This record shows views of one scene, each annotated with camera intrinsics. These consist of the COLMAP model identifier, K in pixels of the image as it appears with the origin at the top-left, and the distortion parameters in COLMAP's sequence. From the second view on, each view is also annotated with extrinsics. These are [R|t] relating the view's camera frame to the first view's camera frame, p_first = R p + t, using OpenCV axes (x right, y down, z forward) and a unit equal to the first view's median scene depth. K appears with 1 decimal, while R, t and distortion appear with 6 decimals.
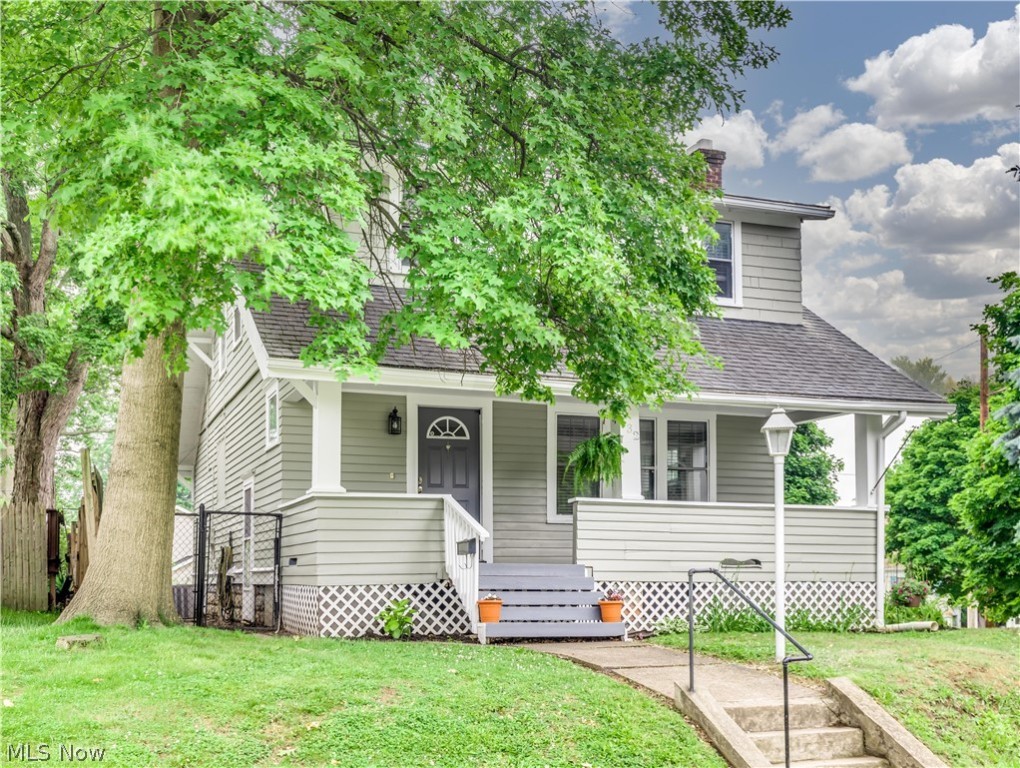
lens RADIAL K [[1086.7, 0, 541.0], [0, 1086.7, 409.4], [0, 0, 1]] dist [-0.017803, -0.008536]
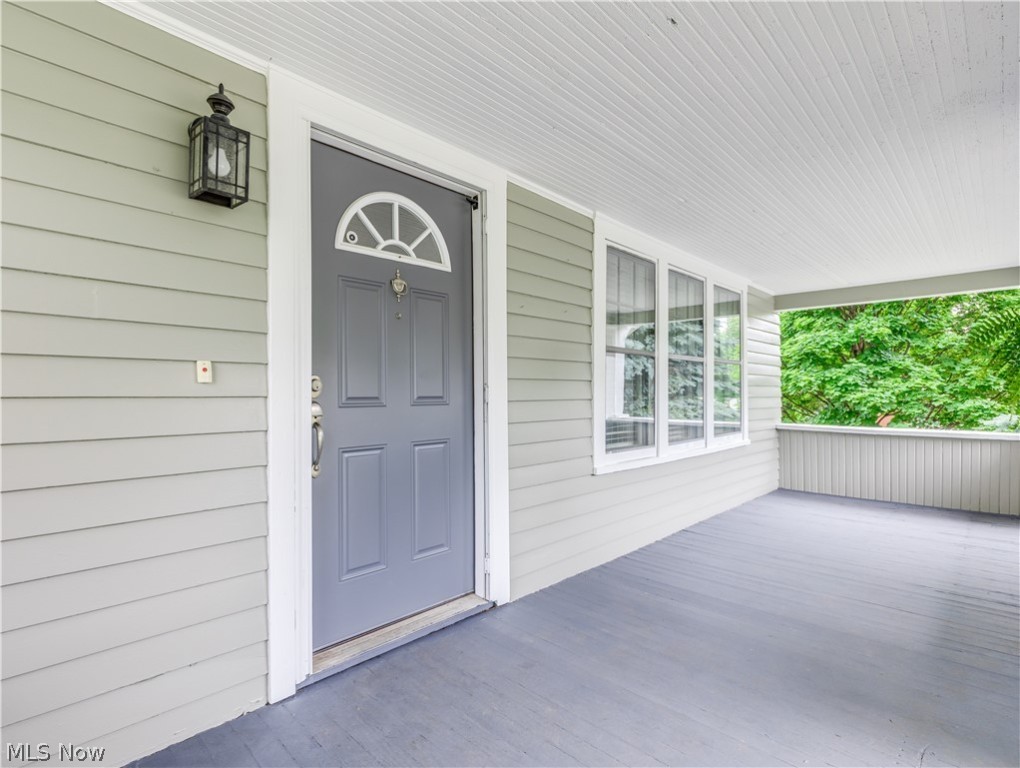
lens RADIAL K [[514.2, 0, 515.6], [0, 514.2, 379.8], [0, 0, 1]] dist [0.003186, 0.000273]
pose [[0.917936, 0.020328, 0.396206, -0.130573], [-0.070921, 0.991007, 0.113466, 0.048902], [-0.390337, -0.132254, 0.911123, 0.951961]]
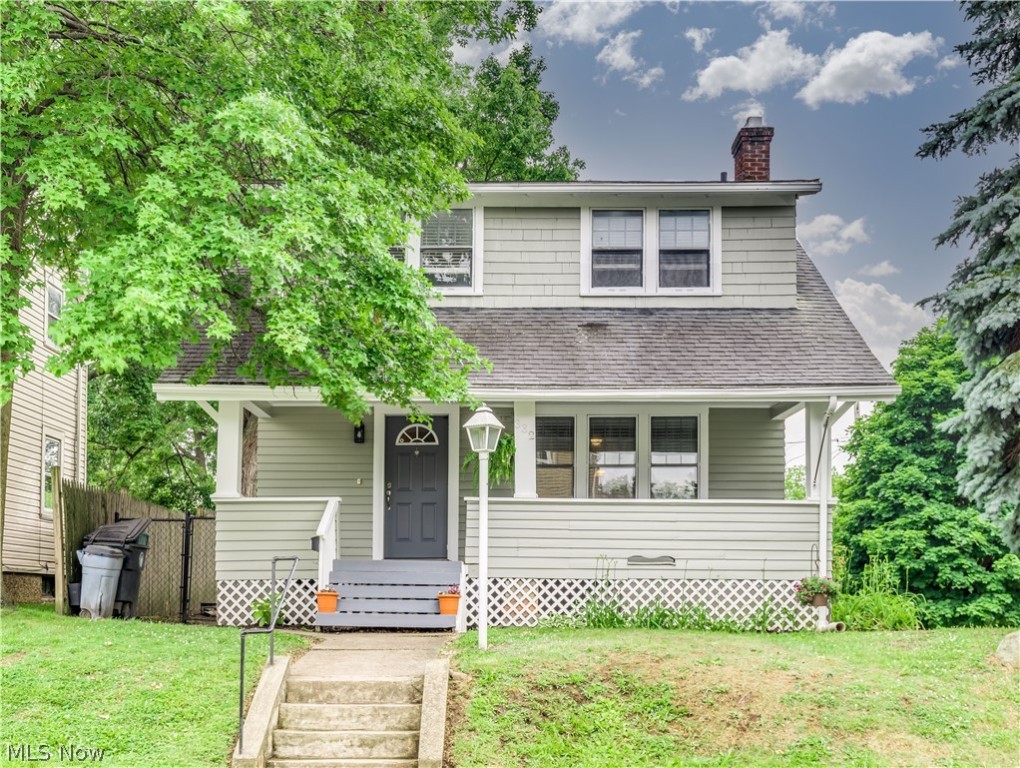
lens RADIAL K [[1148.2, 0, 510.0], [0, 1148.2, 384.0], [0, 0, 1]] dist [0.011371, -0.000226]
pose [[0.933003, -0.058683, -0.355052, 0.456663], [0.049938, 0.998182, -0.033755, 0.011554], [0.356387, 0.013763, 0.934237, -0.017977]]
